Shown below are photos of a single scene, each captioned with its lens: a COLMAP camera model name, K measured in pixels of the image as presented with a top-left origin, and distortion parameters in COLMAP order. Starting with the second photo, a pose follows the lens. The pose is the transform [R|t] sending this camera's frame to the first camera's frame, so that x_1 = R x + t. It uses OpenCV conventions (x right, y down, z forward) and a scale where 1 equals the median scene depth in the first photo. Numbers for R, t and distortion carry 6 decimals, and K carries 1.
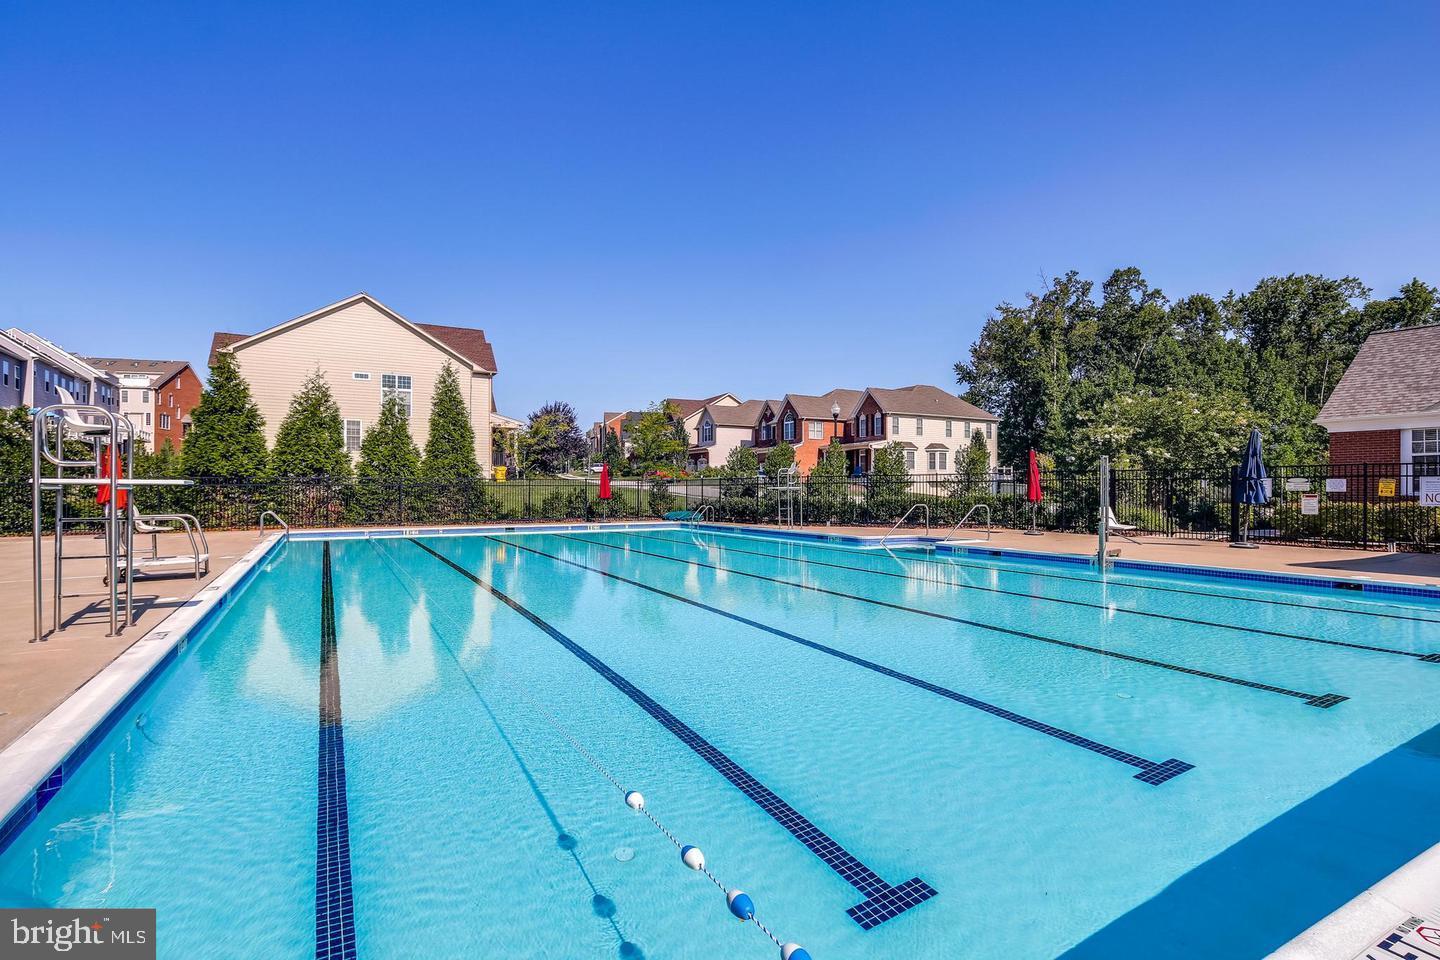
lens RADIAL K [[711.8, 0, 771.3], [0, 711.8, 486.7], [0, 0, 1]] dist [0.001505, -0.007241]
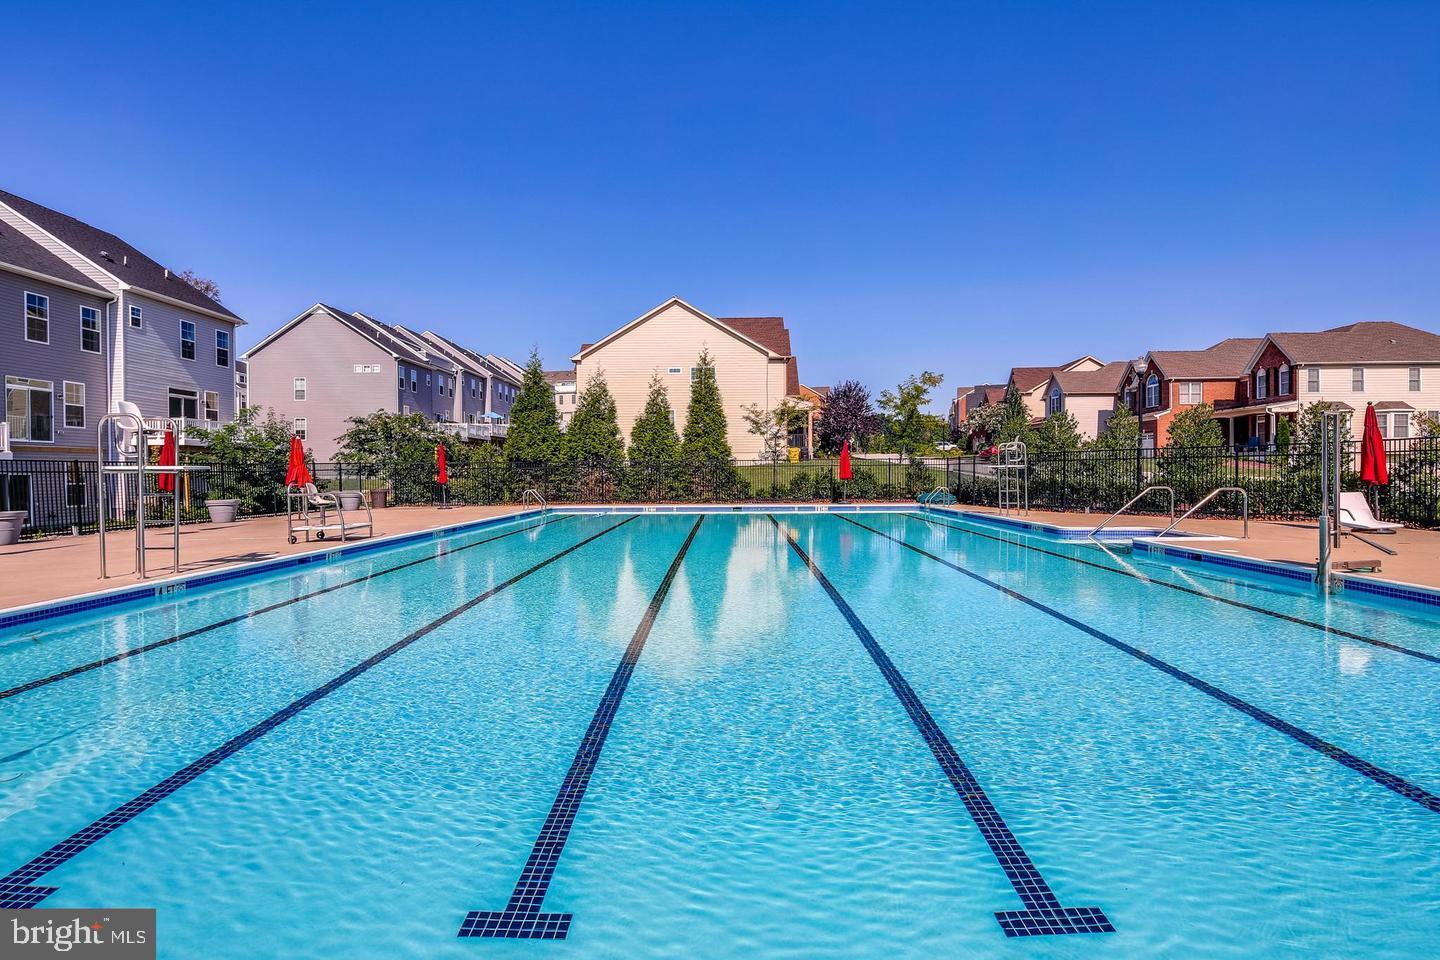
lens RADIAL K [[731.9, 0, 721.8], [0, 731.9, 475.9], [0, 0, 1]] dist [0.002043, -0.007086]
pose [[0.852108, -0.003062, -0.523357, 0.086030], [0.009727, 0.999903, 0.009987, 0.000677], [0.523275, -0.013601, 0.852055, 0.041935]]
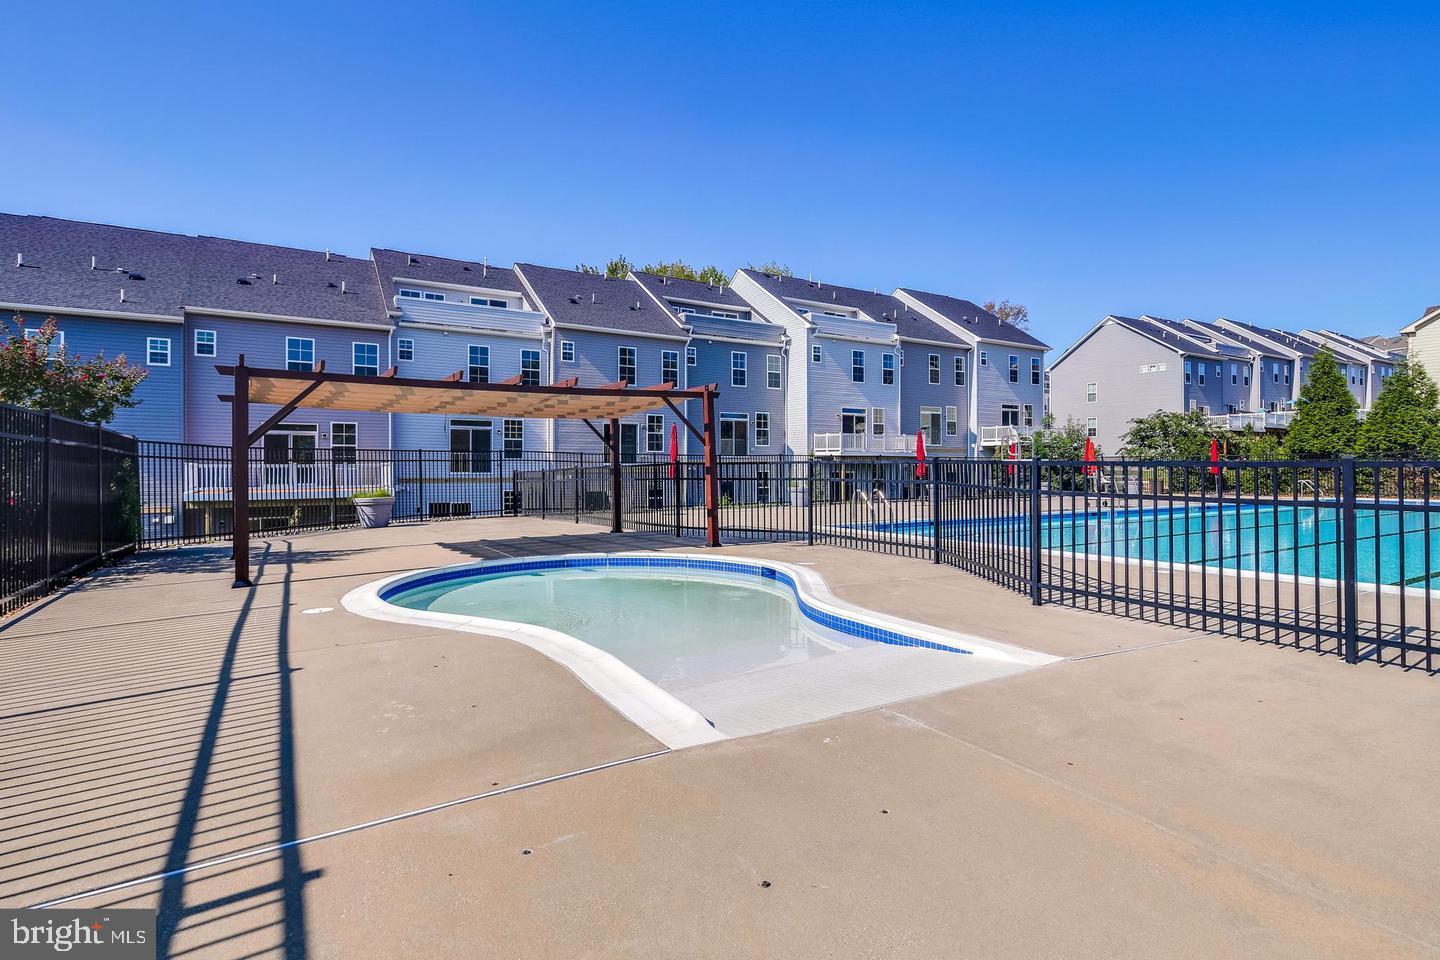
lens RADIAL K [[731.9, 0, 721.8], [0, 731.9, 475.9], [0, 0, 1]] dist [0.002043, -0.007086]
pose [[0.030579, 0.008658, -0.999495, 0.217486], [0.008821, 0.999921, 0.008931, 0.002276], [0.999493, -0.009089, 0.030500, -0.030372]]
